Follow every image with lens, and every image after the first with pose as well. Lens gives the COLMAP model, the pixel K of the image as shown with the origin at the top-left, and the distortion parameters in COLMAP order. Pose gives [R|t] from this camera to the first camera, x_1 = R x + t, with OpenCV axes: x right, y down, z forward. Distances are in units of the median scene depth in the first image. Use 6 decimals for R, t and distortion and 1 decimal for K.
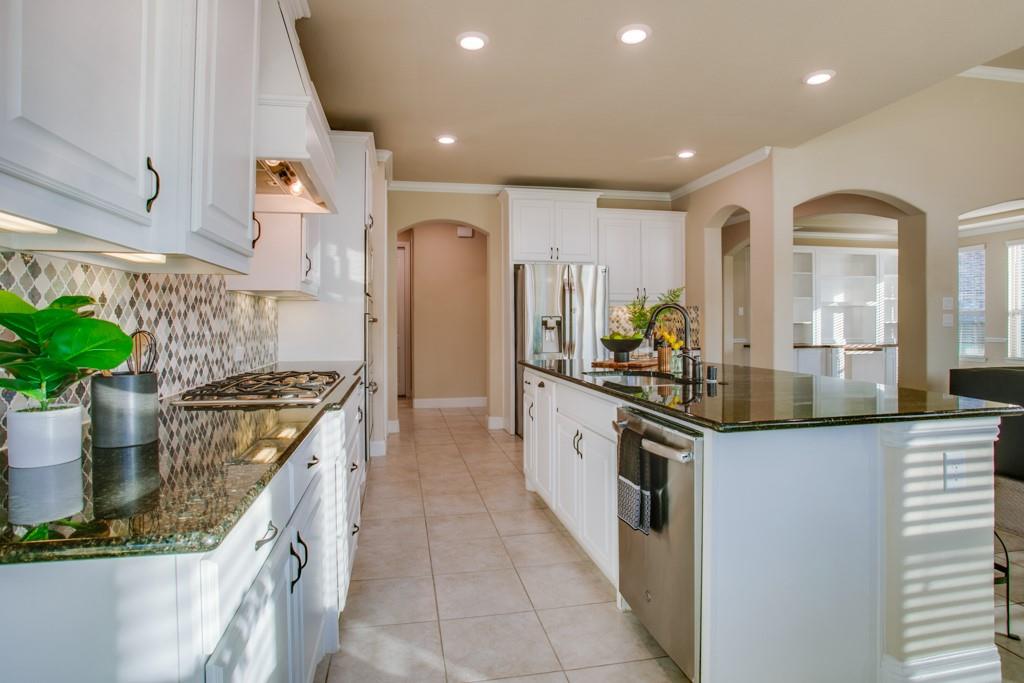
lens RADIAL K [[541.2, 0, 520.4], [0, 541.2, 318.2], [0, 0, 1]] dist [-0.053194, 0.027600]
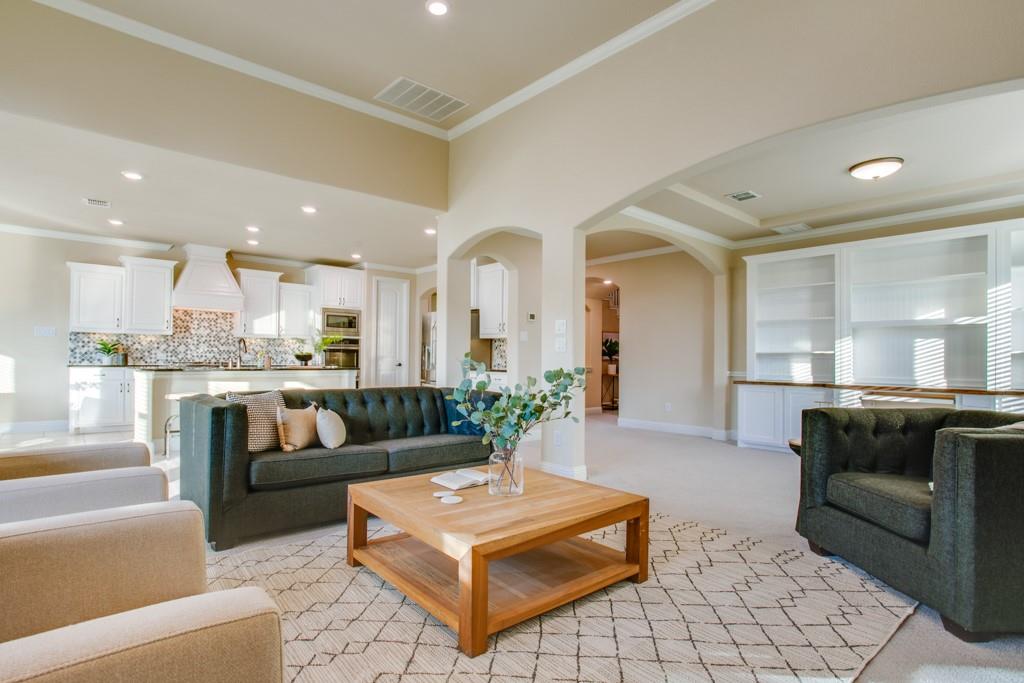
lens RADIAL K [[518.2, 0, 488.5], [0, 518.2, 350.8], [0, 0, 1]] dist [-0.053393, 0.016646]
pose [[0.475548, -0.001615, -0.879688, 1.560342], [-0.005262, 0.999975, -0.004680, 0.019244], [0.879674, 0.006855, 0.475528, 0.469962]]
